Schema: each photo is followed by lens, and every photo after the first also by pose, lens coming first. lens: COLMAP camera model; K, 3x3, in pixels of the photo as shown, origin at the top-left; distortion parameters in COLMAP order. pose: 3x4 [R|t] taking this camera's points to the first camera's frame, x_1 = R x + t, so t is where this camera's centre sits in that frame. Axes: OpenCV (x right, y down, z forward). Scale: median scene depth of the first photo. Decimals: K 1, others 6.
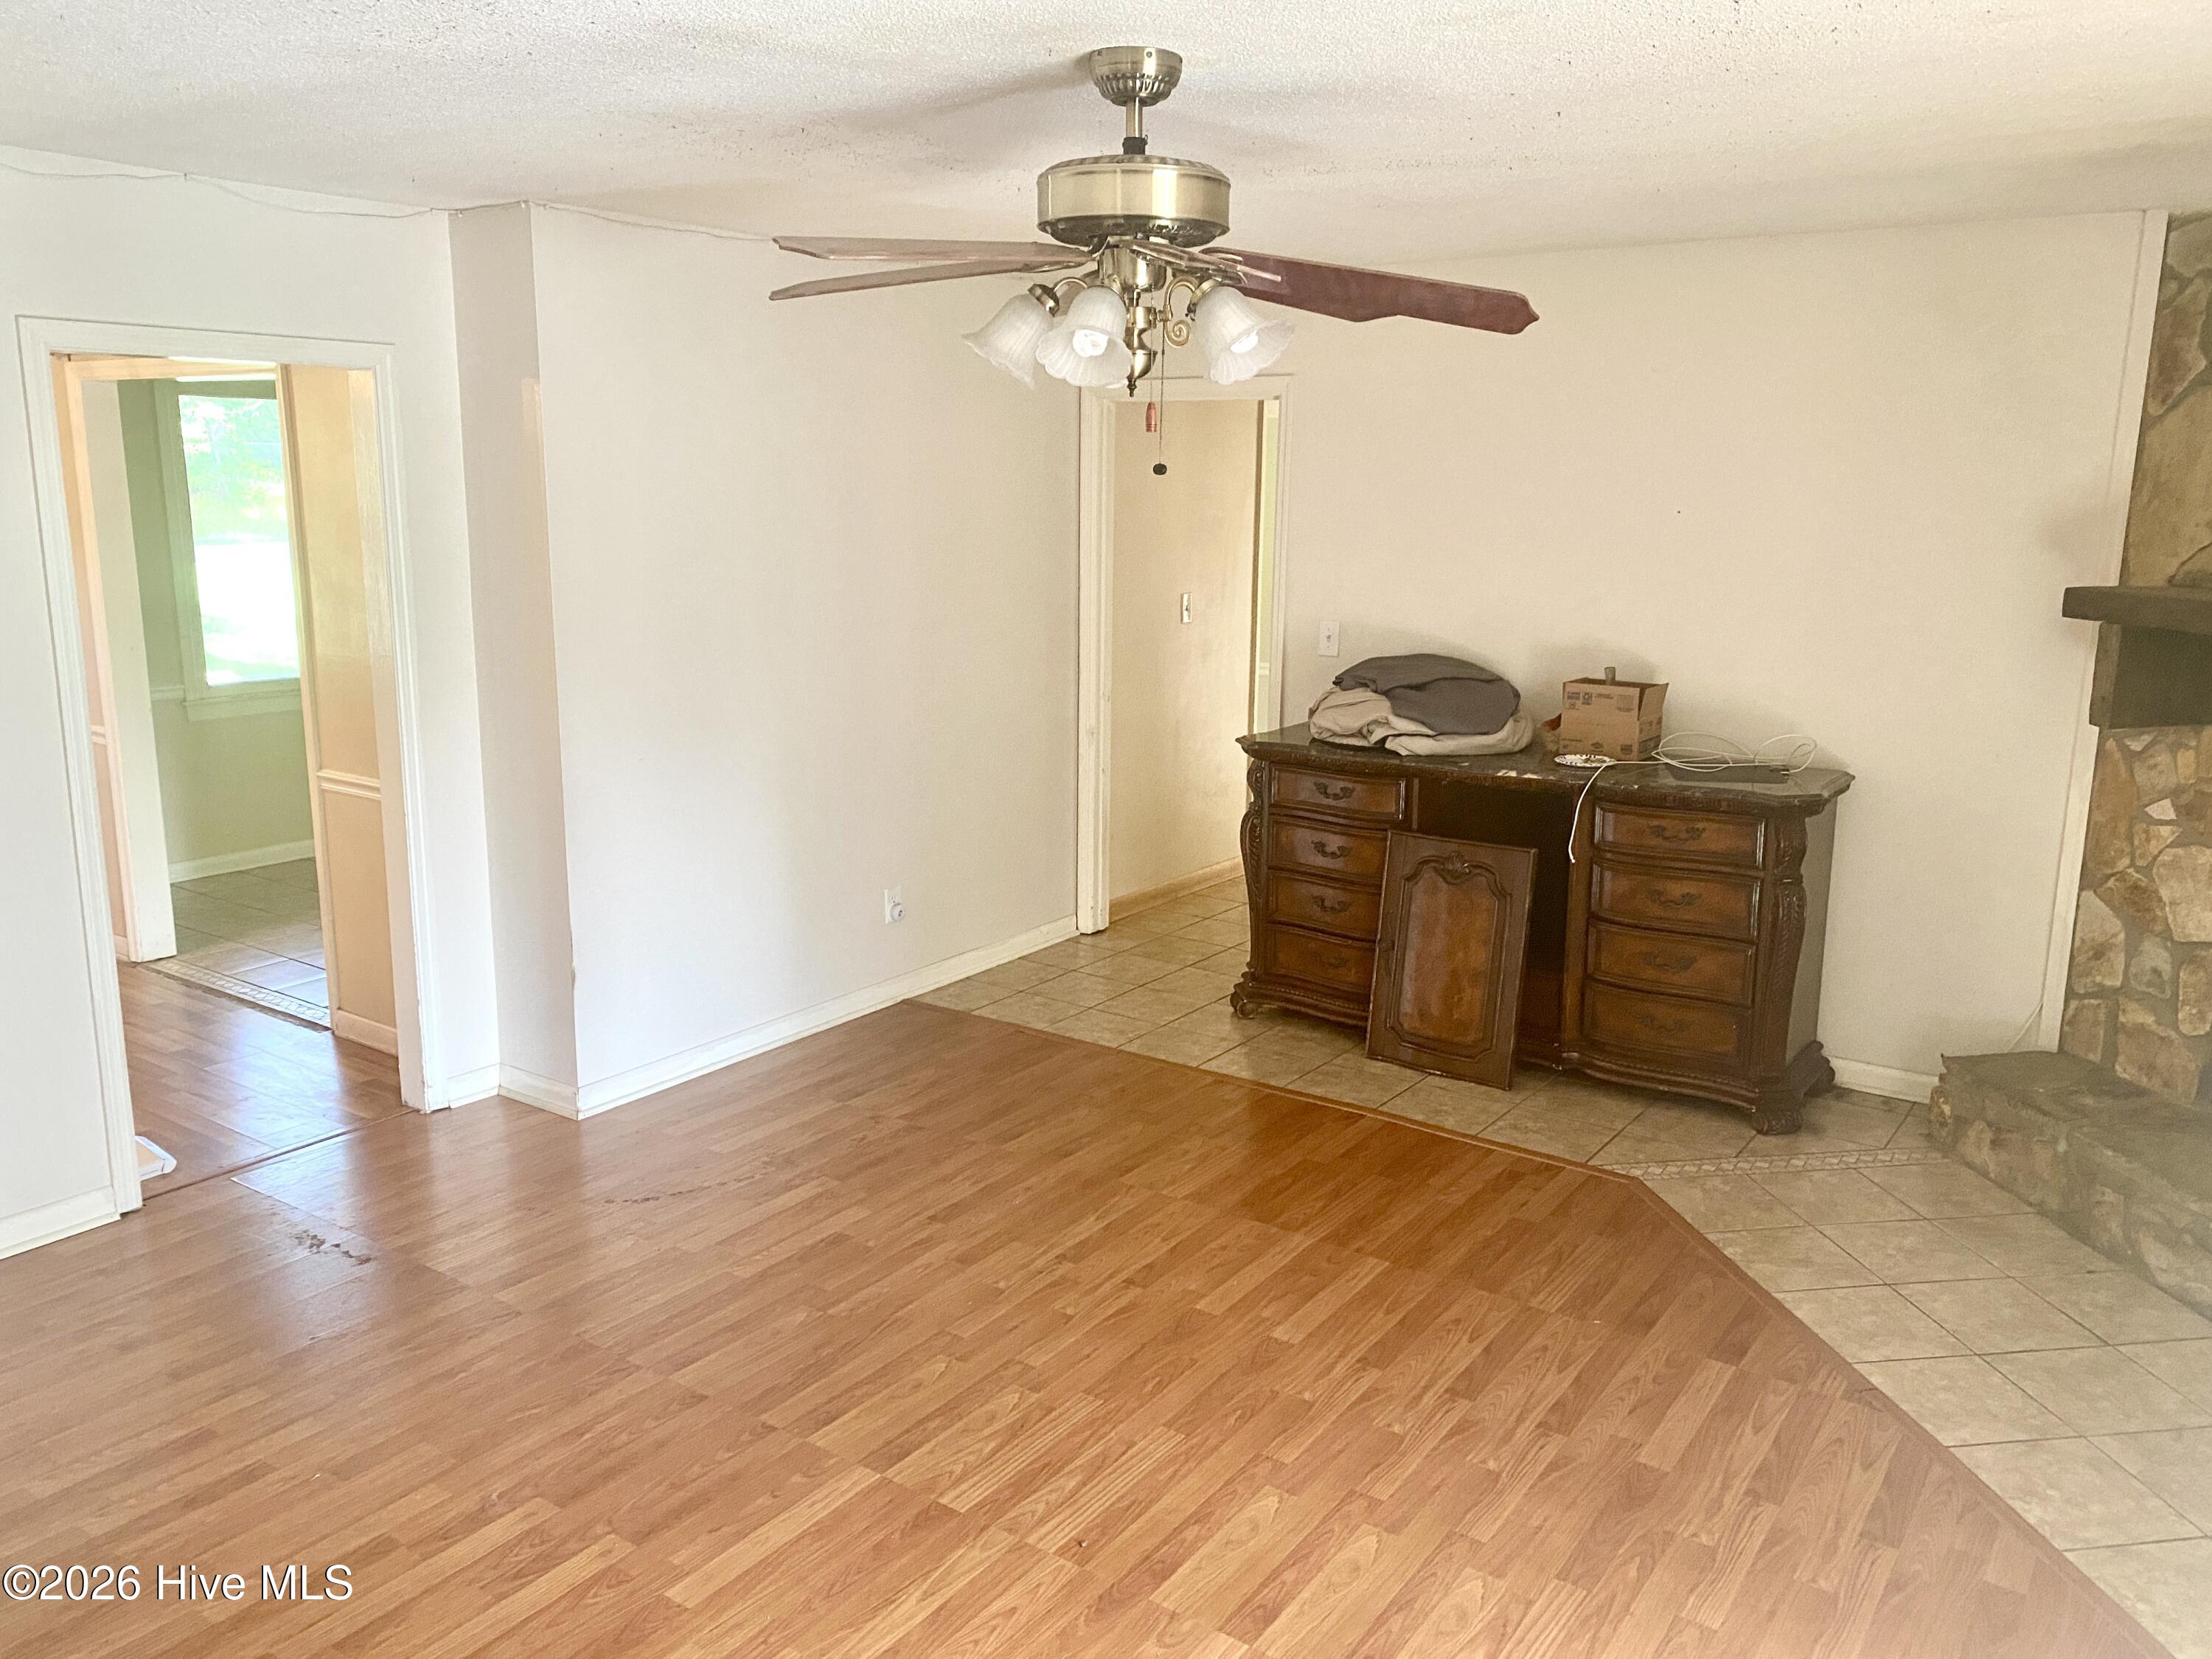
lens RADIAL K [[1681.3, 0, 1129.2], [0, 1681.3, 827.9], [0, 0, 1]] dist [0.103130, -0.139843]
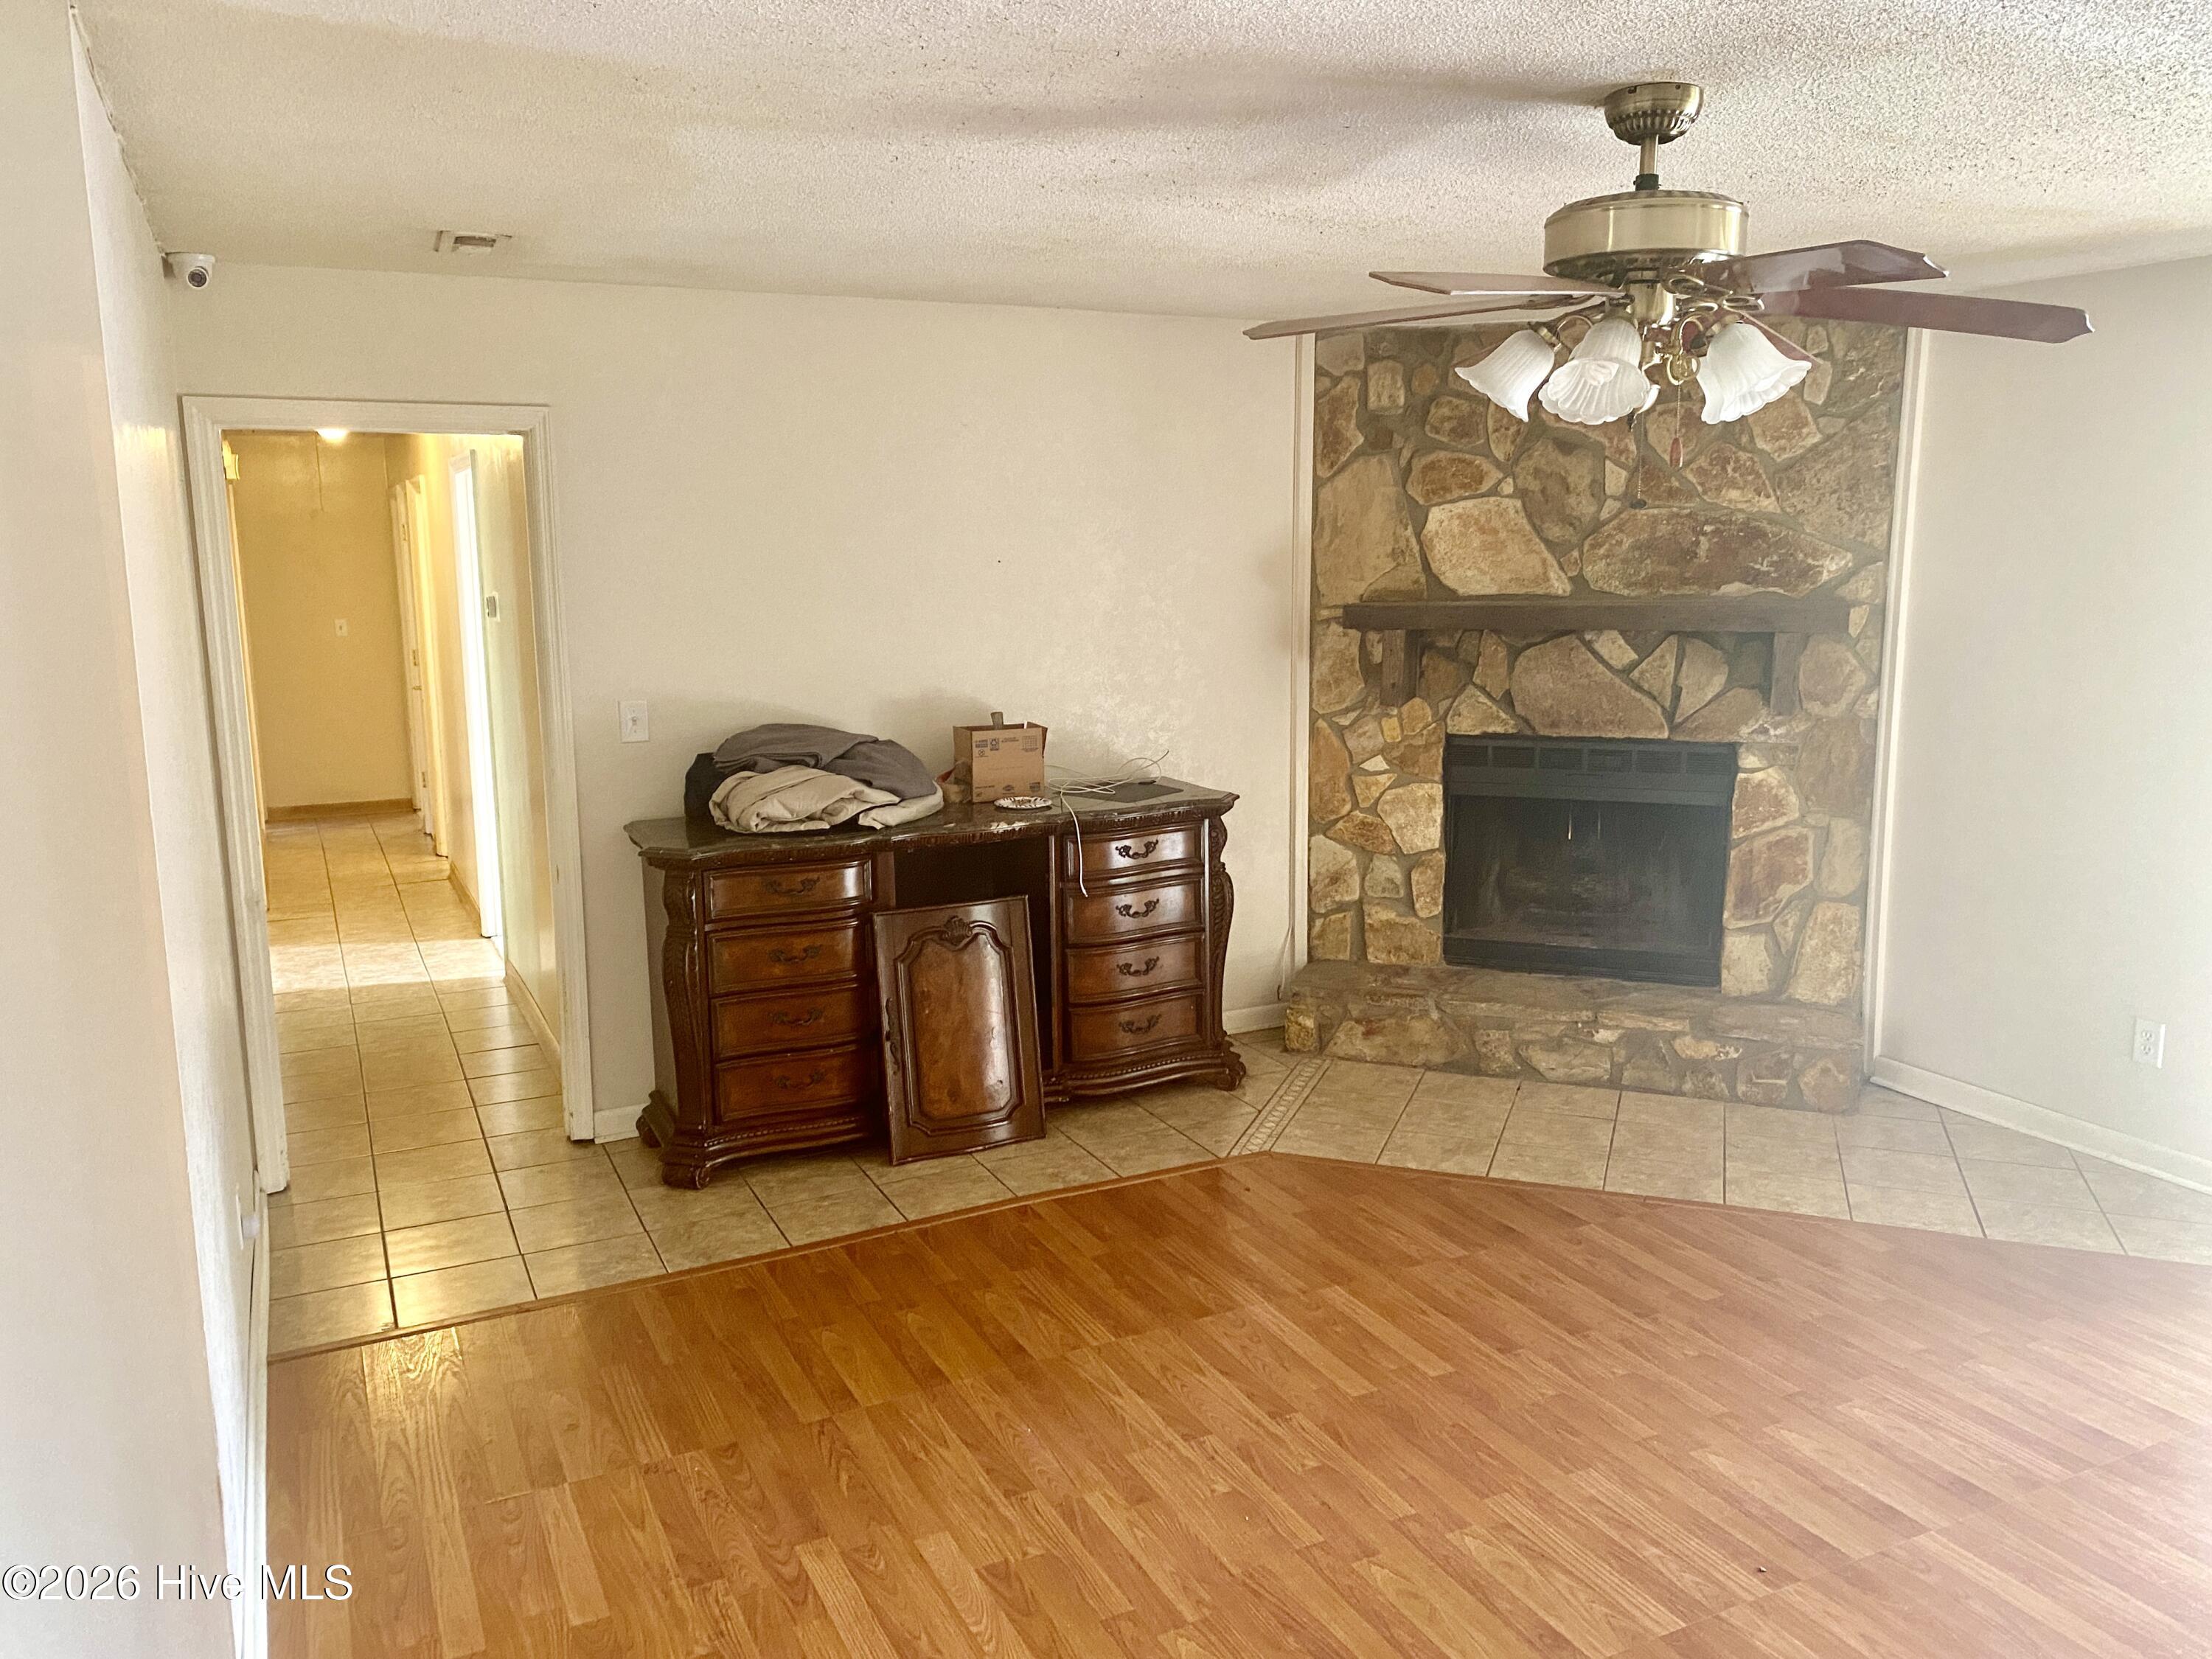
lens RADIAL K [[1681.3, 0, 1129.2], [0, 1681.3, 827.9], [0, 0, 1]] dist [0.103130, -0.139843]
pose [[0.472341, -0.165781, 0.865685, -0.672082], [0.194453, 0.977553, 0.081106, -0.108885], [-0.859699, 0.130025, 0.493975, 0.510791]]
